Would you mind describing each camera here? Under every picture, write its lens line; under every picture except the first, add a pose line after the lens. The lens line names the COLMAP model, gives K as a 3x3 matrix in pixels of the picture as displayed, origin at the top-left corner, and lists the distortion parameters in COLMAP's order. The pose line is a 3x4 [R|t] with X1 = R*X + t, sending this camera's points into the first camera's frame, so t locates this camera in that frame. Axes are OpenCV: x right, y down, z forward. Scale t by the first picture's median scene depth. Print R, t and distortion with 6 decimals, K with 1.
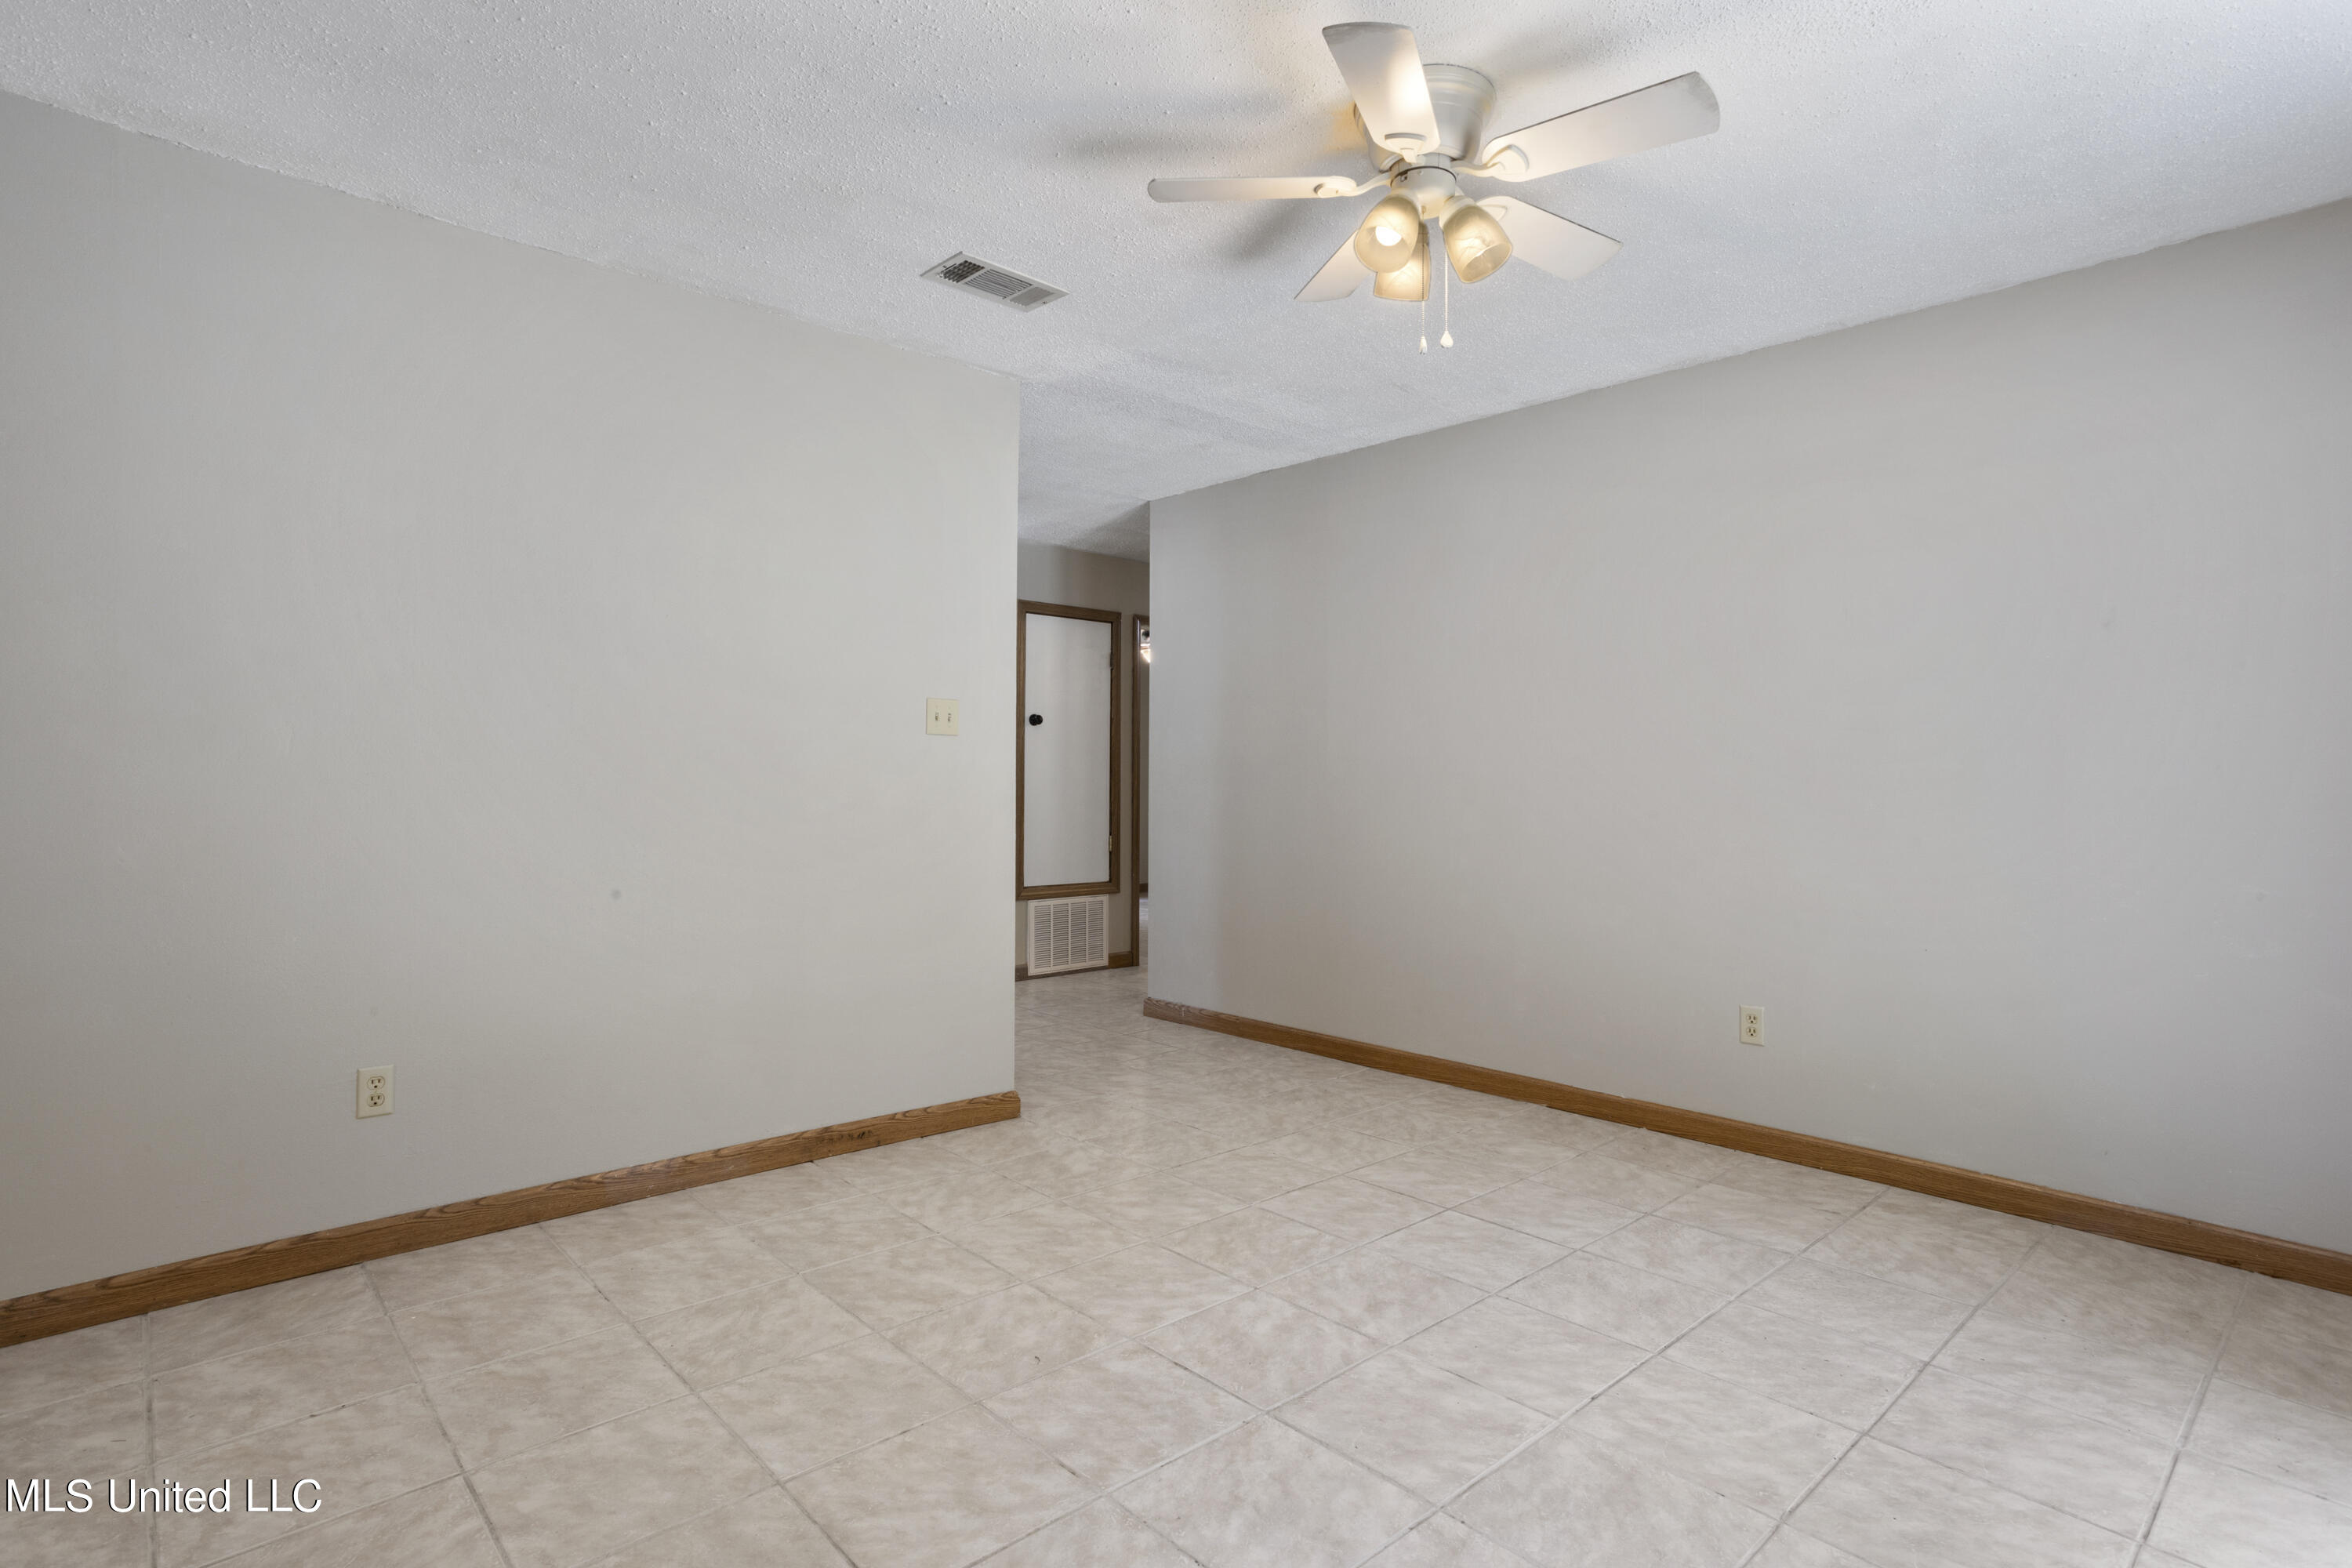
lens RADIAL K [[1170.8, 0, 1184.9], [0, 1170.8, 776.9], [0, 0, 1]] dist [-0.033186, 0.017145]
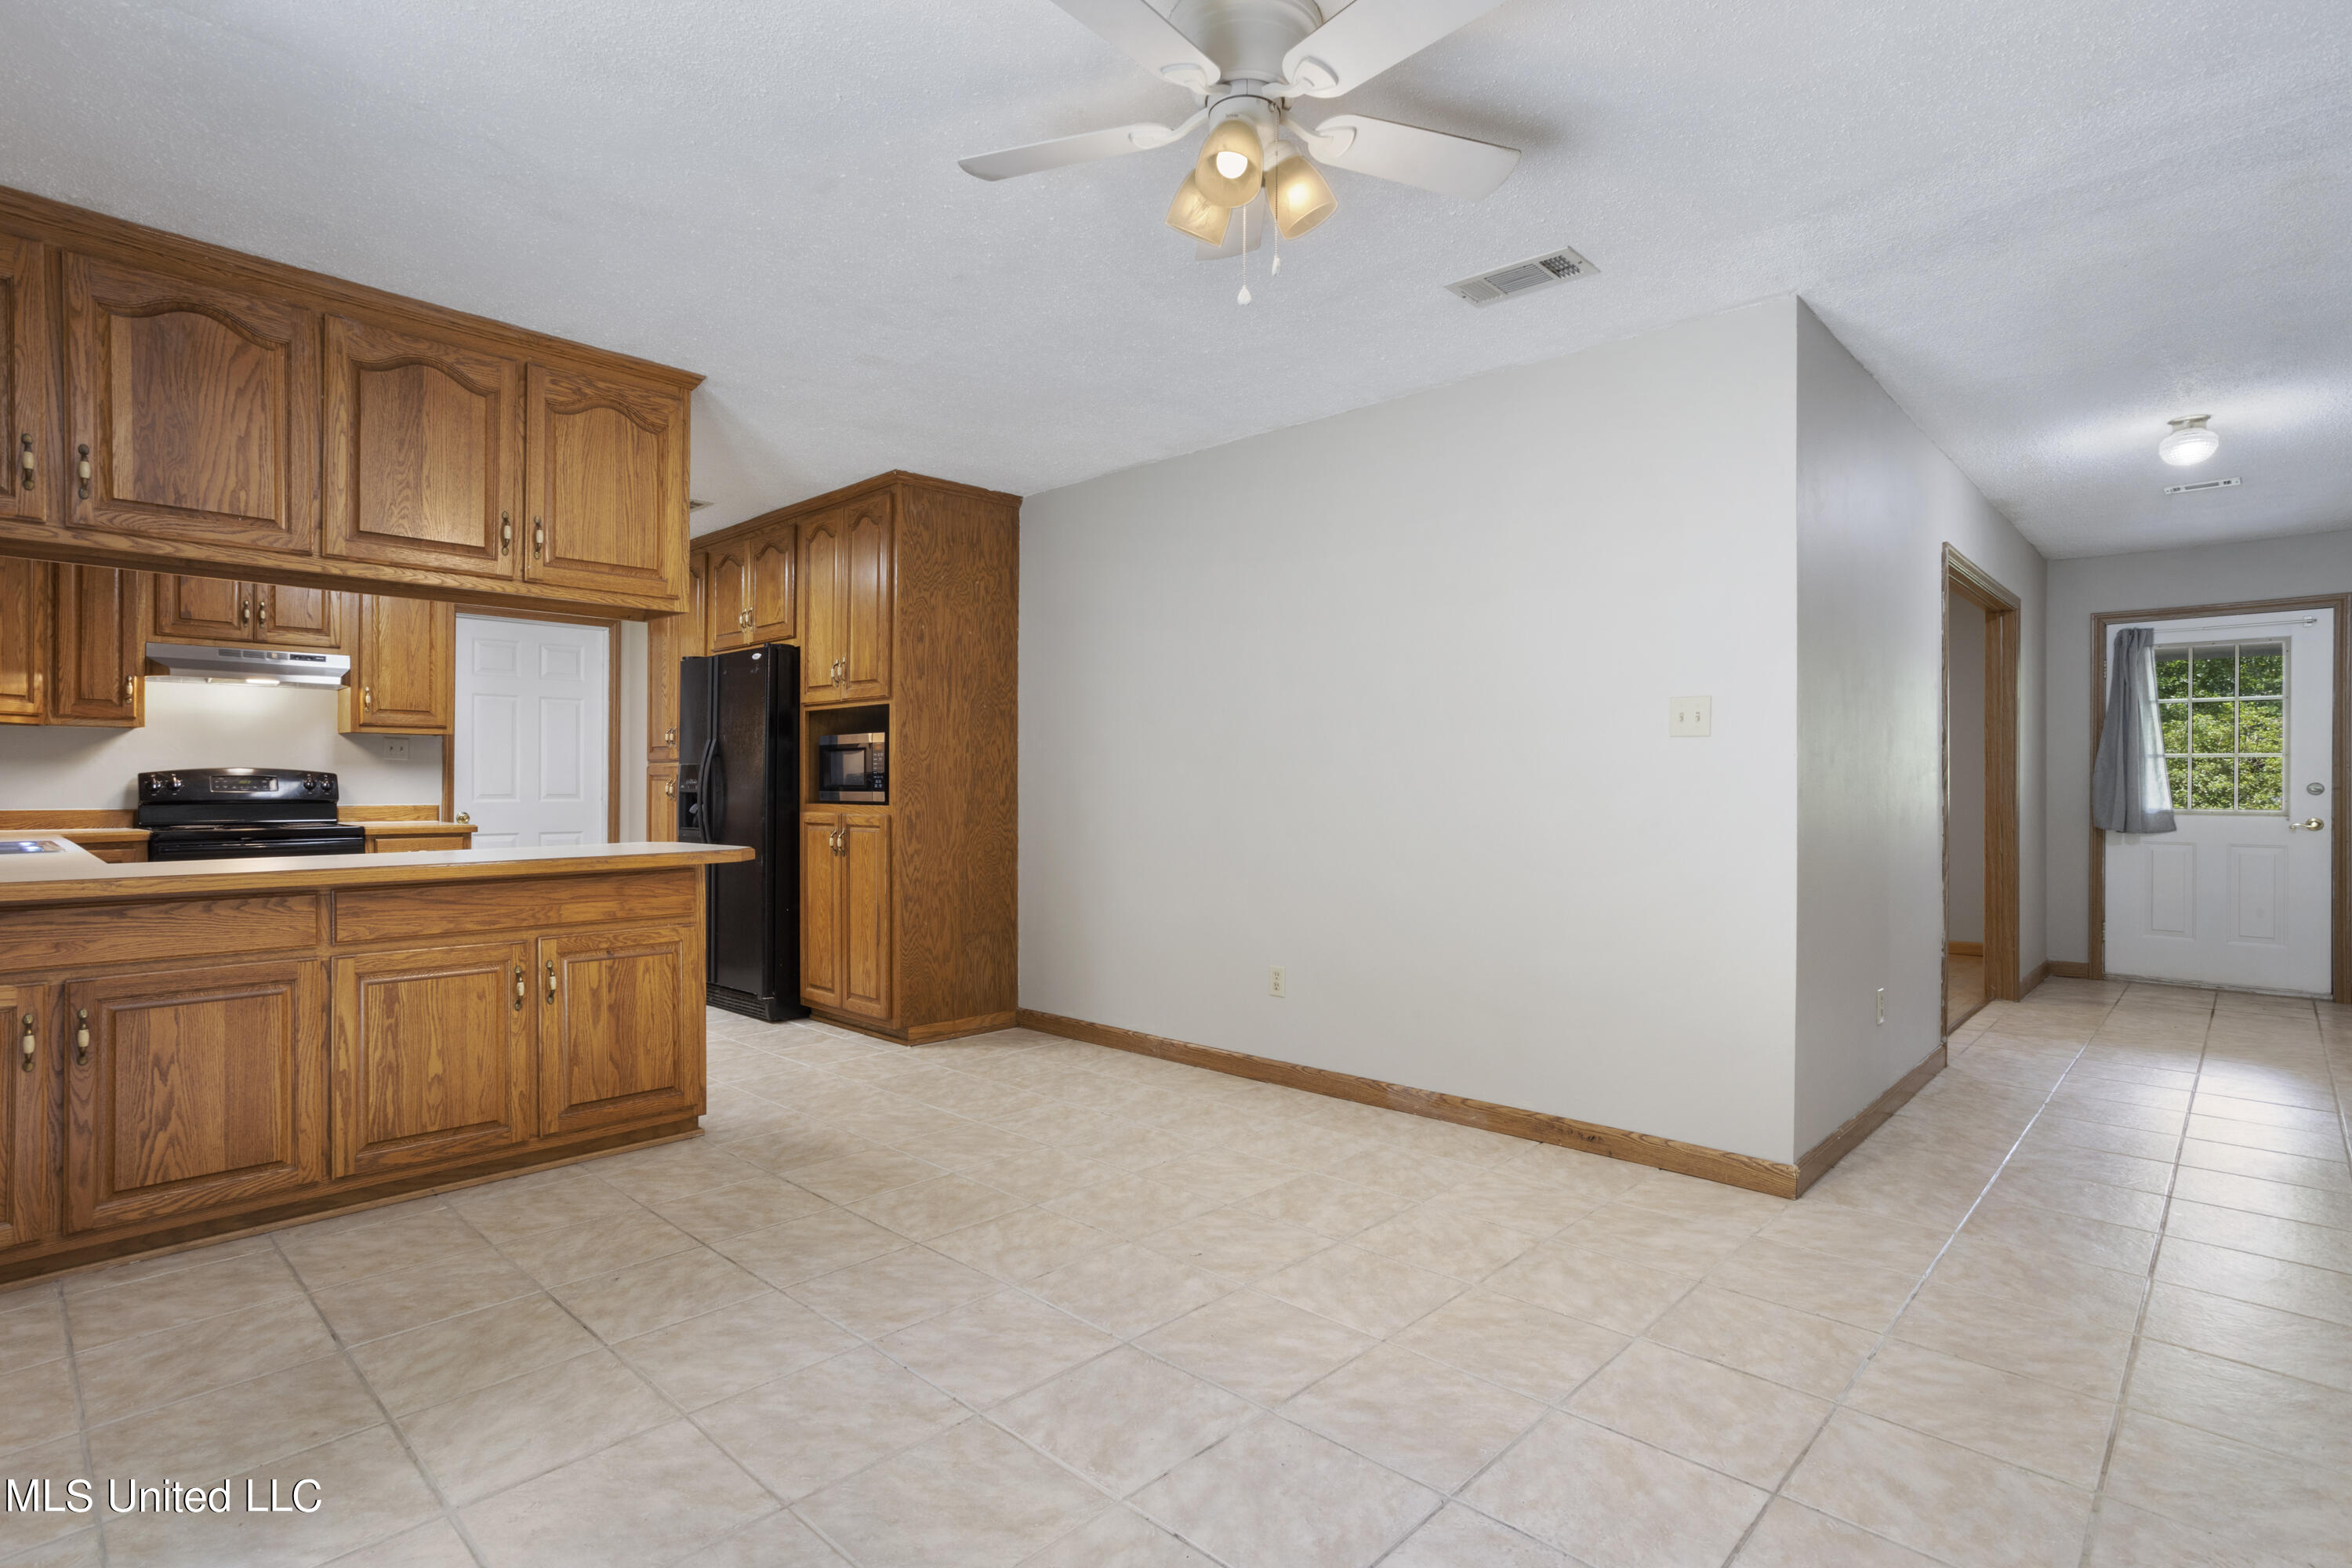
lens RADIAL K [[1170.8, 0, 1157.4], [0, 1170.8, 791.0], [0, 0, 1]] dist [-0.033186, 0.017145]
pose [[0.052041, -0.002078, -0.998643, 0.910145], [0.003992, 0.999990, -0.001873, 0.008933], [0.998637, -0.003889, 0.052049, 0.734954]]
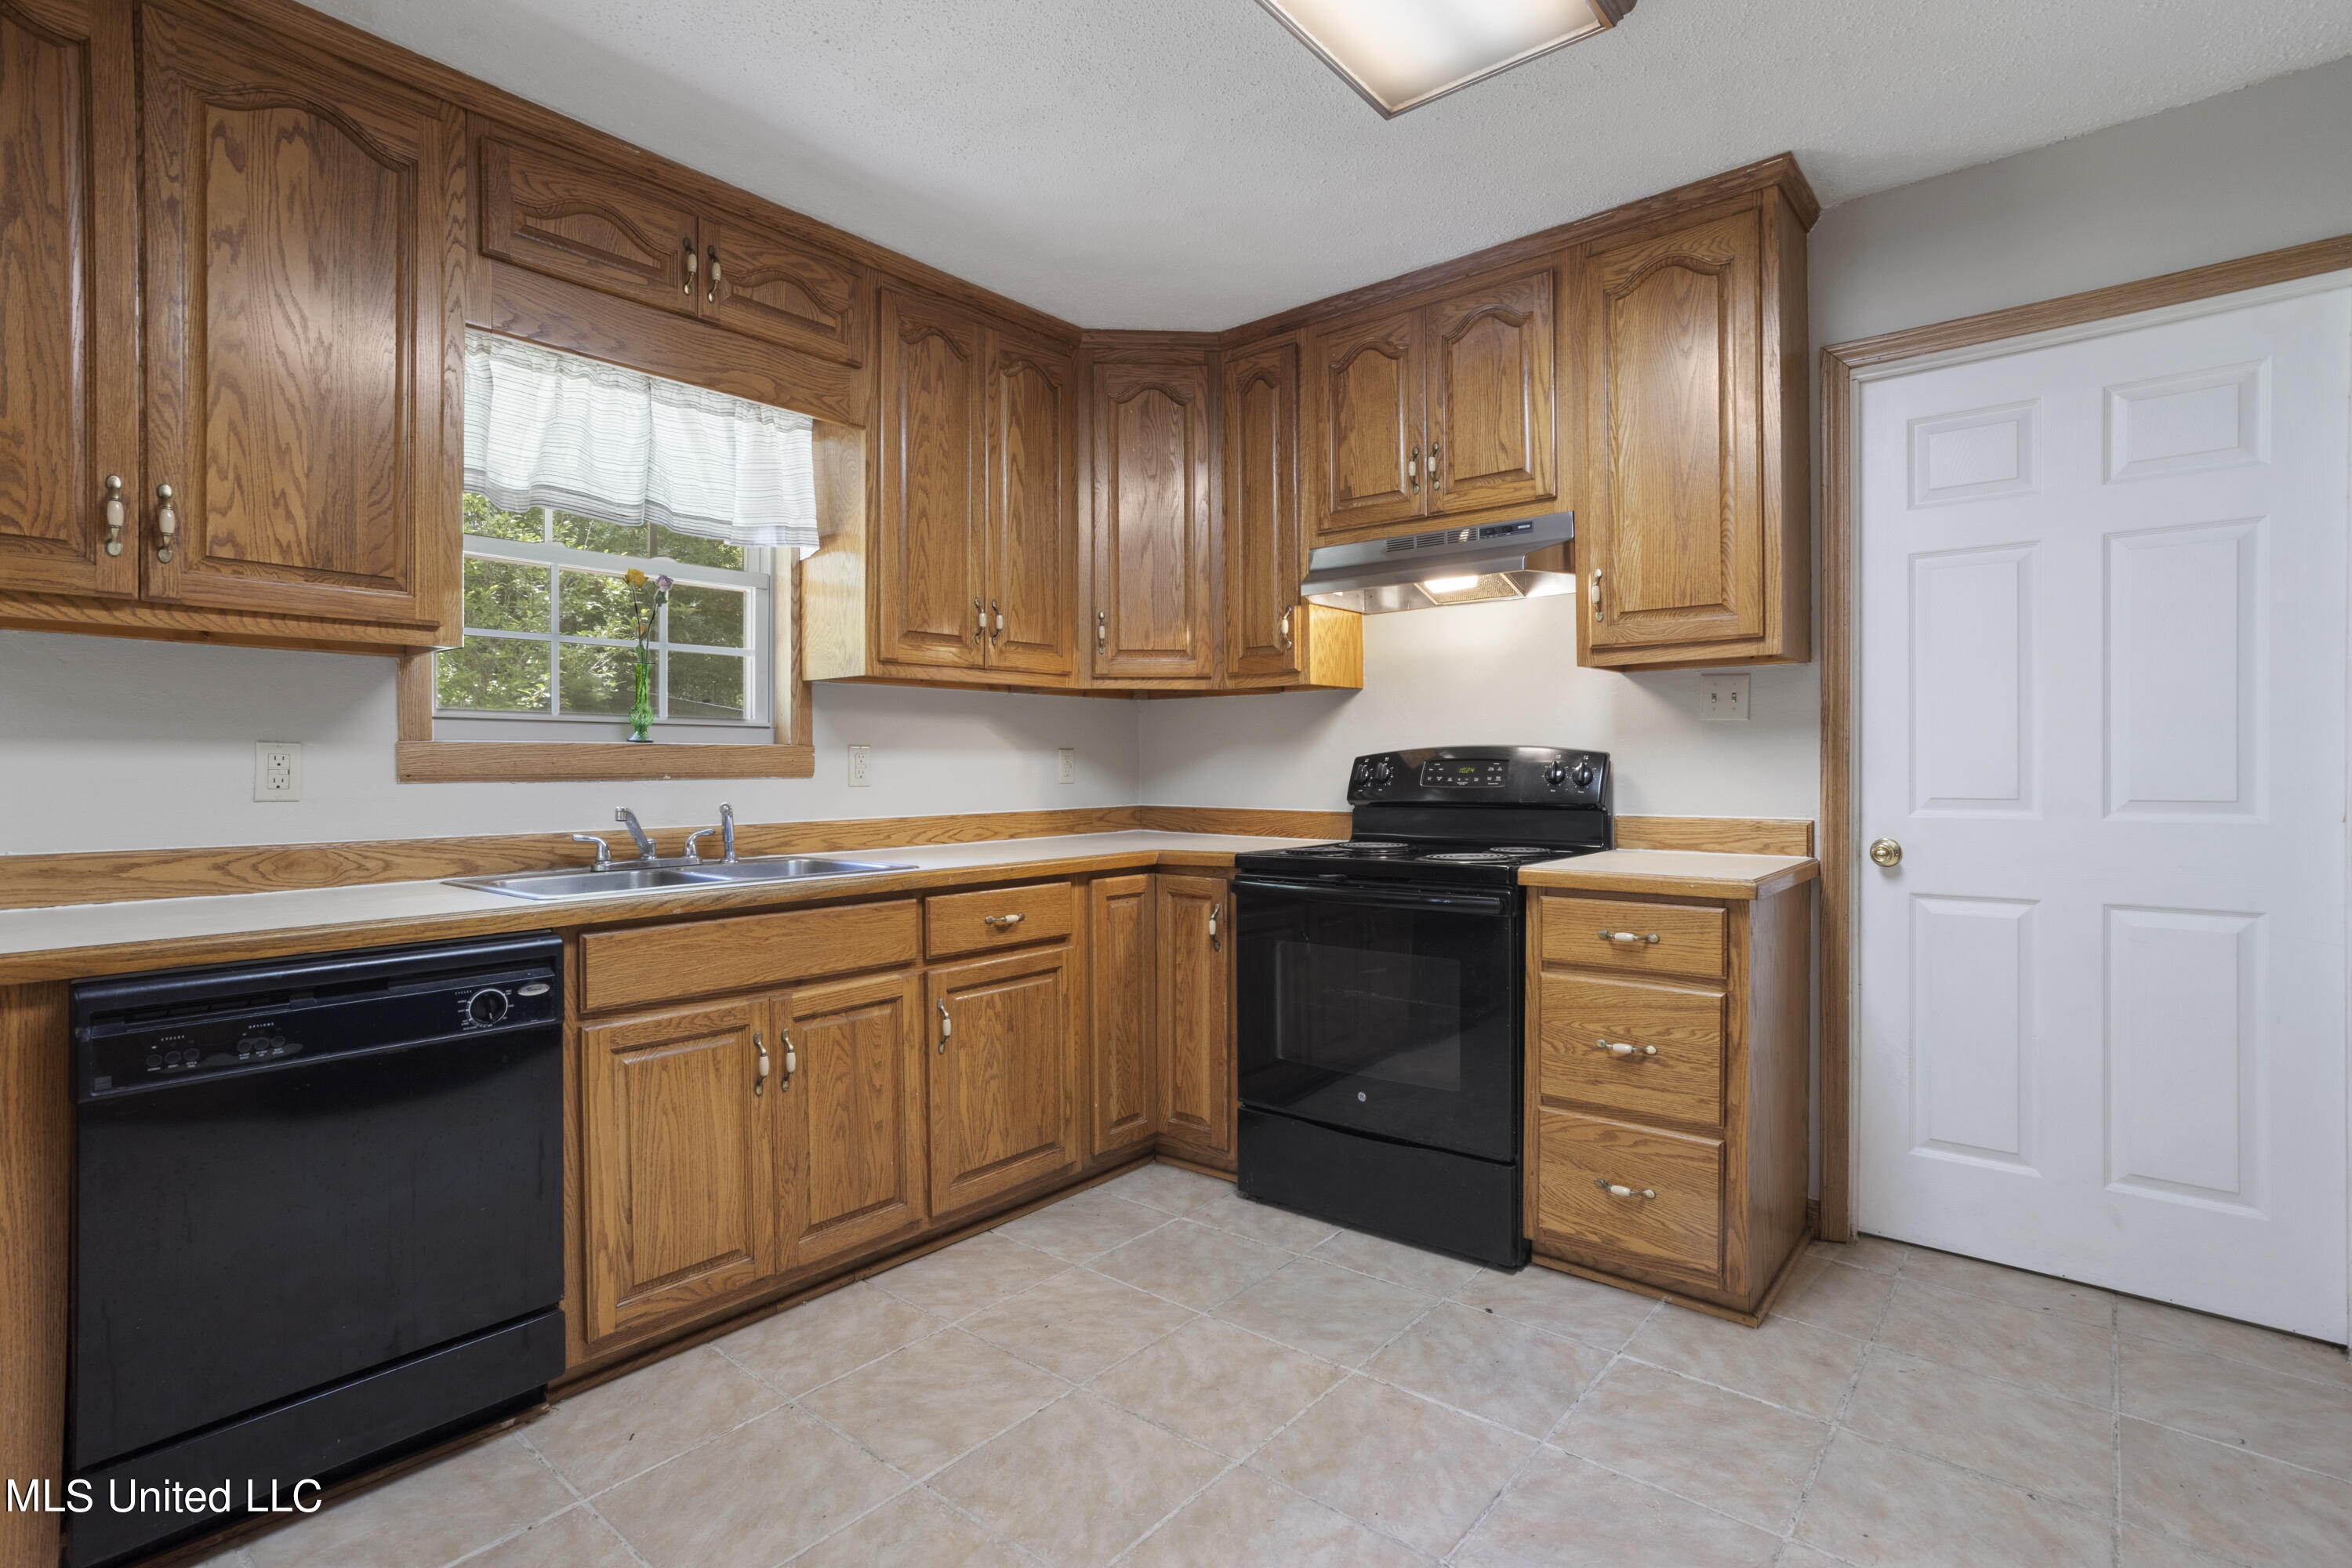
lens RADIAL K [[1170.8, 0, 1162.1], [0, 1170.8, 771.3], [0, 0, 1]] dist [-0.033186, 0.017145]
pose [[-0.991679, -0.003354, -0.128693, -0.790960], [-0.002770, 0.999985, -0.004715, -0.009927], [0.128707, -0.004320, -0.991673, 0.348433]]
